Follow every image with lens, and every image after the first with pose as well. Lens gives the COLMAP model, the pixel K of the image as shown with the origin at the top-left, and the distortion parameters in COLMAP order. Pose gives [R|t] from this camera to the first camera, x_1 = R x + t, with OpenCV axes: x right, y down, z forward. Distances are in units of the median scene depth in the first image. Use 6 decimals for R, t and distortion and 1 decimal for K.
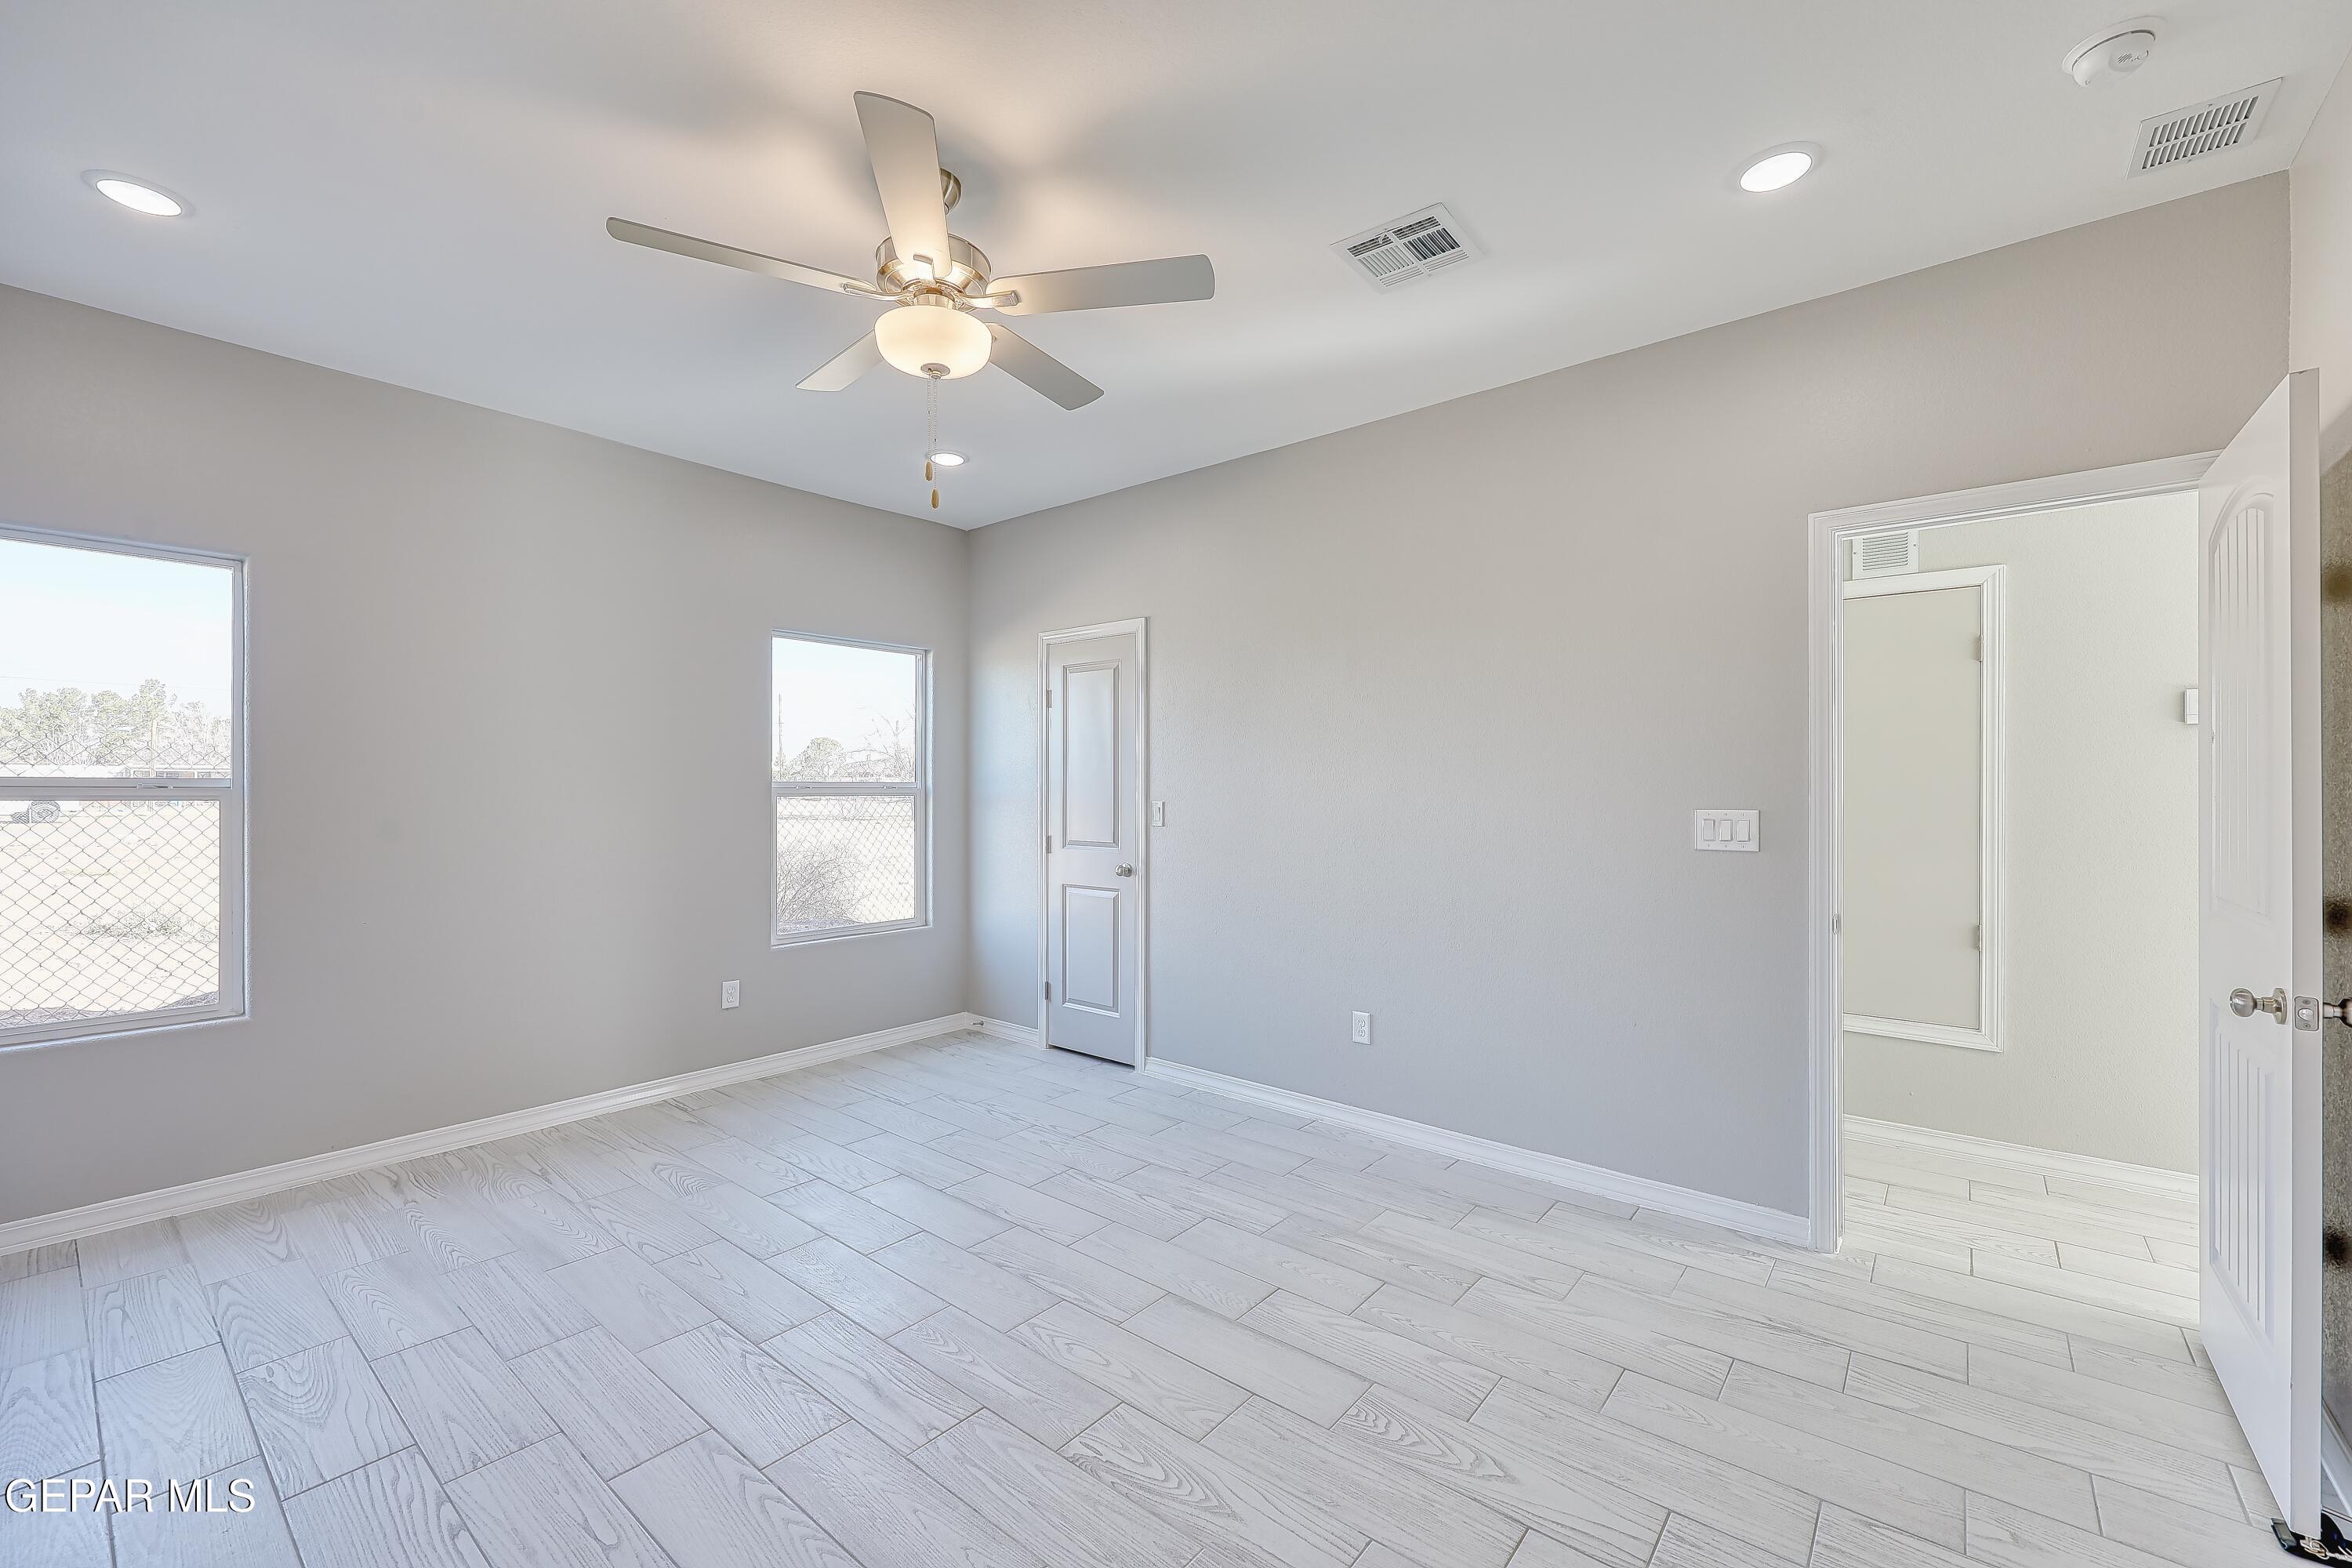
lens RADIAL K [[966.7, 0, 1187.1], [0, 966.7, 790.4], [0, 0, 1]] dist [-0.000858, 0.000104]
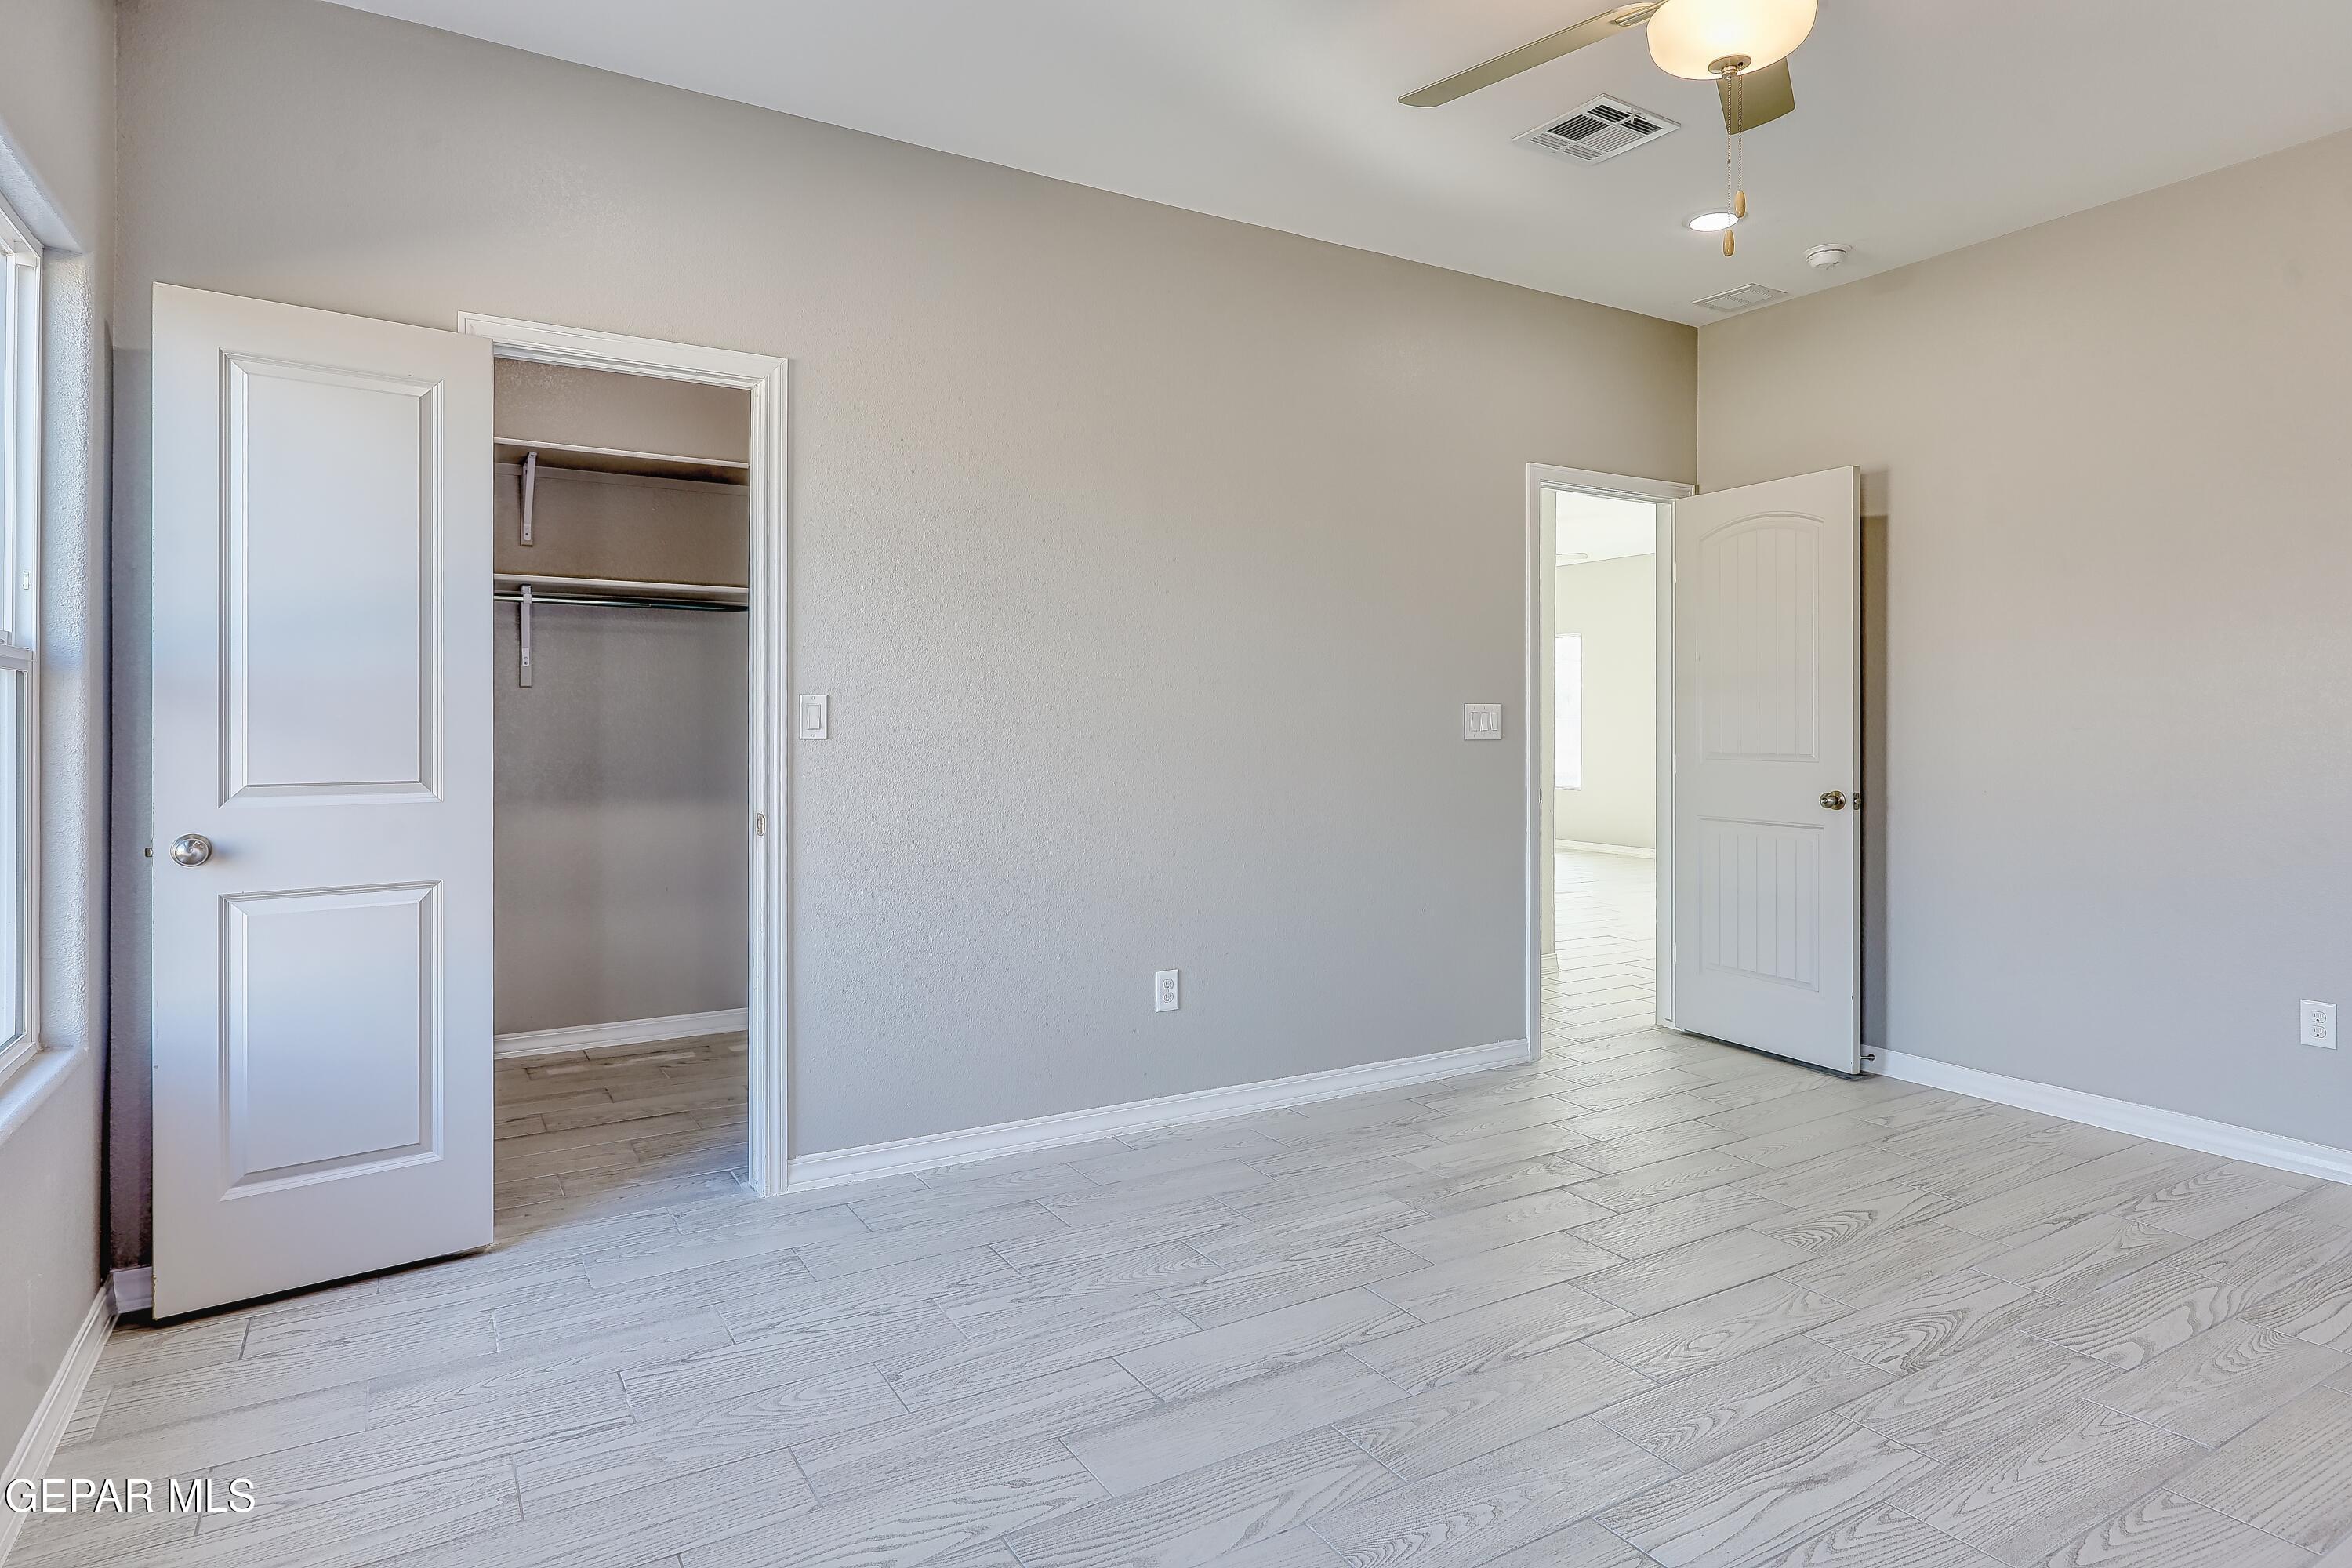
lens RADIAL K [[1346.1, 0, 1171.3], [0, 1346.1, 732.7], [0, 0, 1]] dist [0.006781, 0.002617]
pose [[0.311486, 0.000036, 0.950251, -1.094356], [-0.002098, 0.999998, 0.000650, 0.055512], [-0.950248, -0.002196, 0.311485, 0.883821]]
